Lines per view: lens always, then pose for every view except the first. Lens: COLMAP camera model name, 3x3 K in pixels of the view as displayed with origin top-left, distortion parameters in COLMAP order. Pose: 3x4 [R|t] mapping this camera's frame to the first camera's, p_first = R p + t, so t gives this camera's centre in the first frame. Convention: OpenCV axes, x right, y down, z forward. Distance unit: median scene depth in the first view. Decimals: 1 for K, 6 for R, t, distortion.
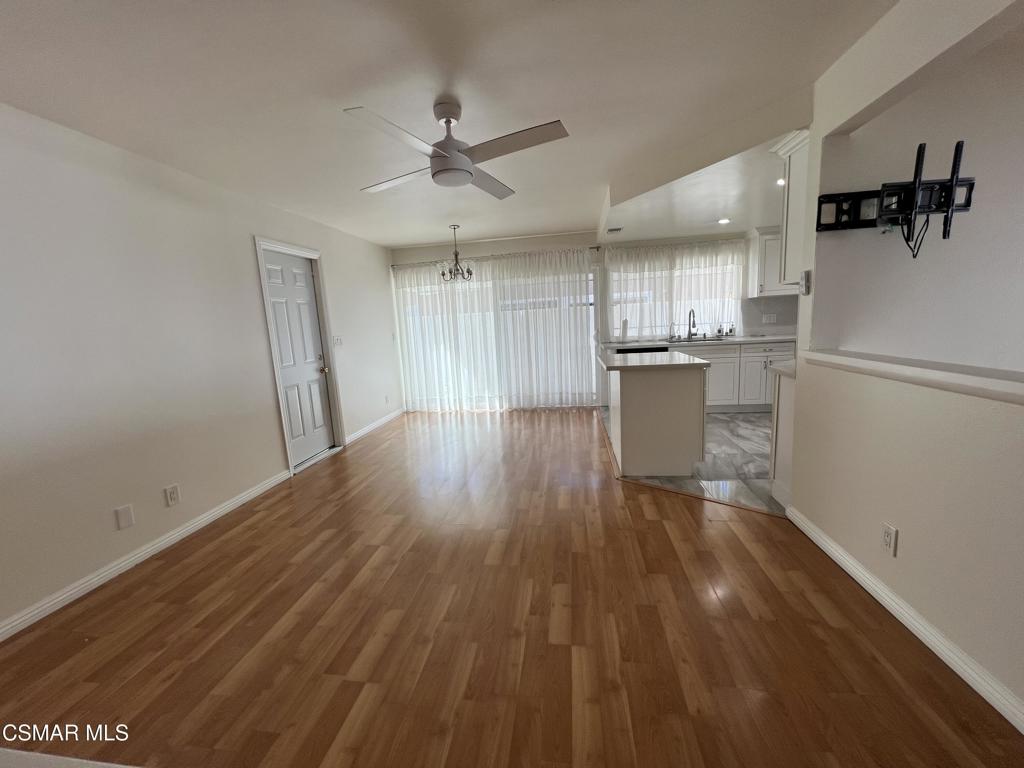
lens RADIAL K [[410.0, 0, 506.0], [0, 410.0, 384.6], [0, 0, 1]] dist [-0.003520, -0.000175]
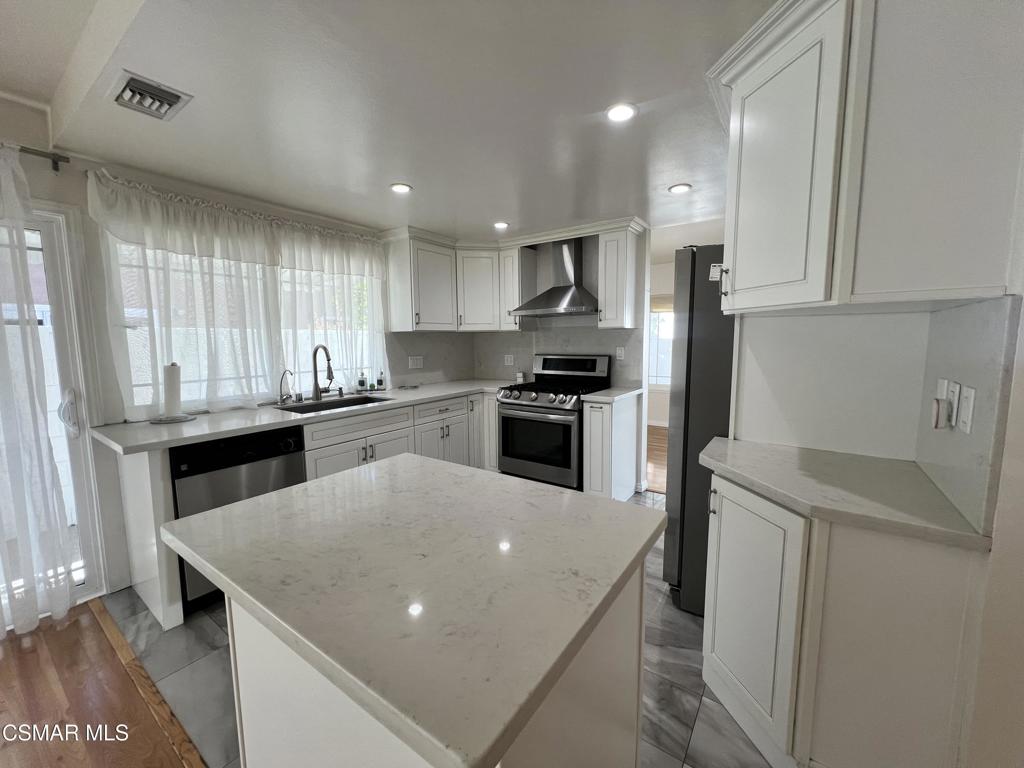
lens RADIAL K [[411.1, 0, 510.0], [0, 411.1, 382.5], [0, 0, 1]] dist [-0.003055, 0.001457]
pose [[0.449912, -0.041961, 0.892087, 0.079686], [0.120340, 0.992634, -0.014001, -0.096105], [-0.884928, 0.113653, 0.451647, 0.533389]]
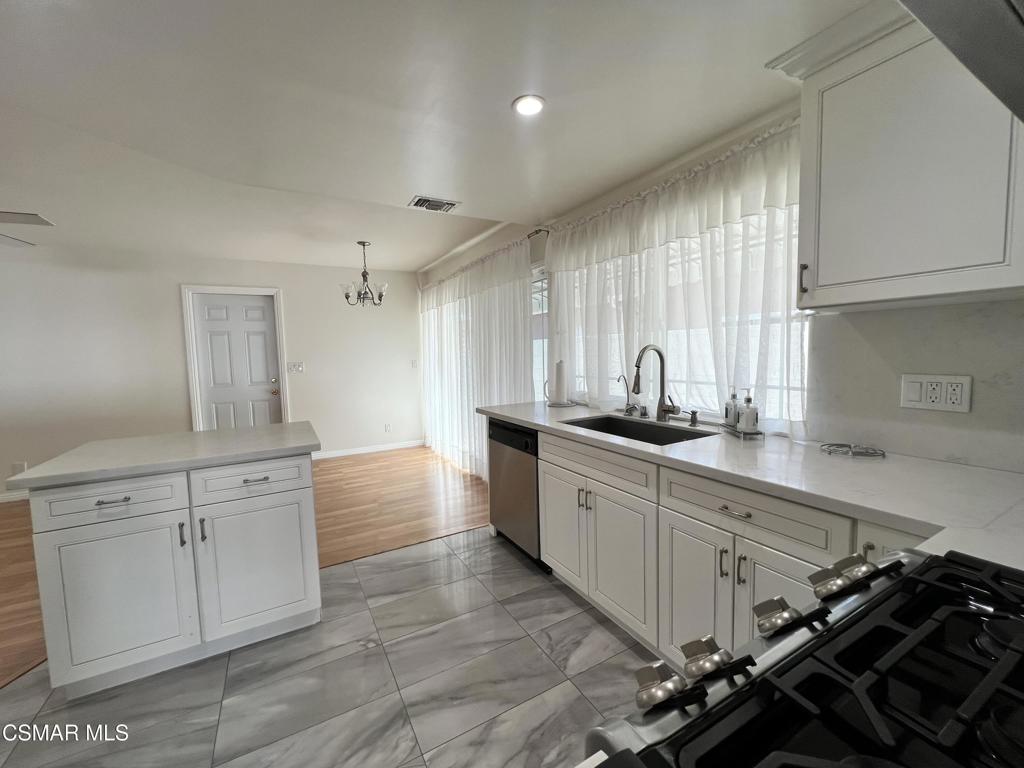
lens RADIAL K [[411.1, 0, 506.3], [0, 411.1, 379.4], [0, 0, 1]] dist [-0.003055, 0.001457]
pose [[0.611991, 0.094251, -0.785228, 0.672983], [-0.129404, 0.991426, 0.018147, -0.138935], [0.780206, 0.090506, 0.618941, 0.641385]]
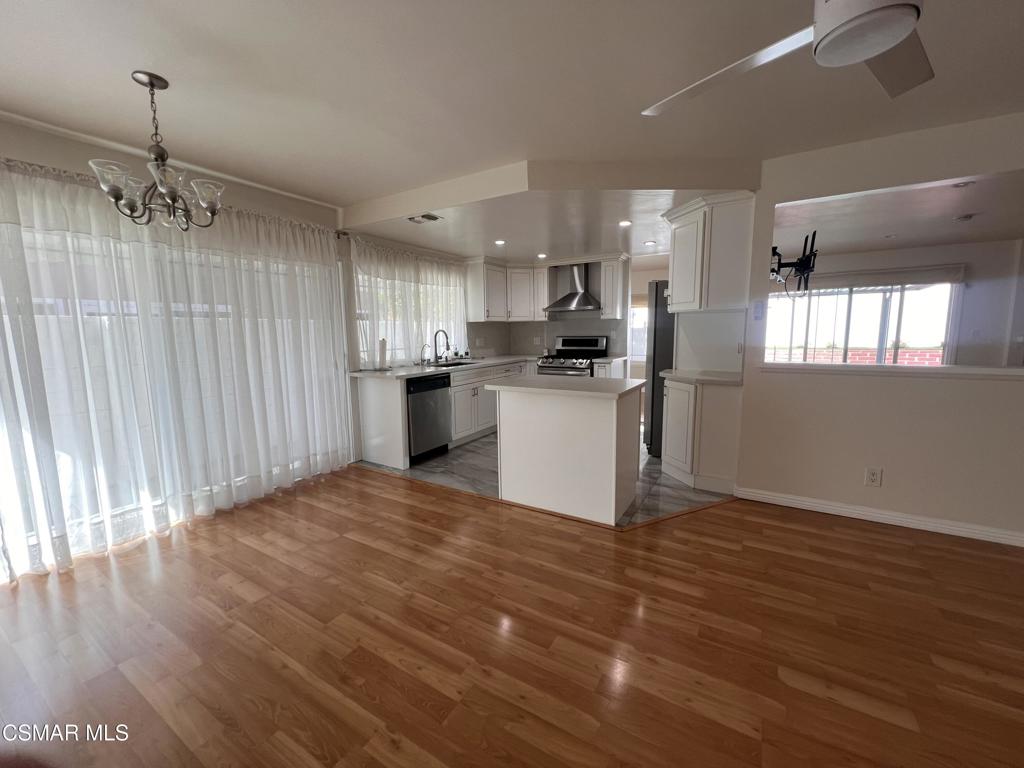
lens RADIAL K [[411.1, 0, 511.0], [0, 411.1, 381.7], [0, 0, 1]] dist [-0.003055, 0.001457]
pose [[0.382053, -0.062705, 0.922011, -0.325414], [0.134135, 0.990893, 0.011808, -0.059821], [-0.914354, 0.119163, 0.386985, 0.515192]]
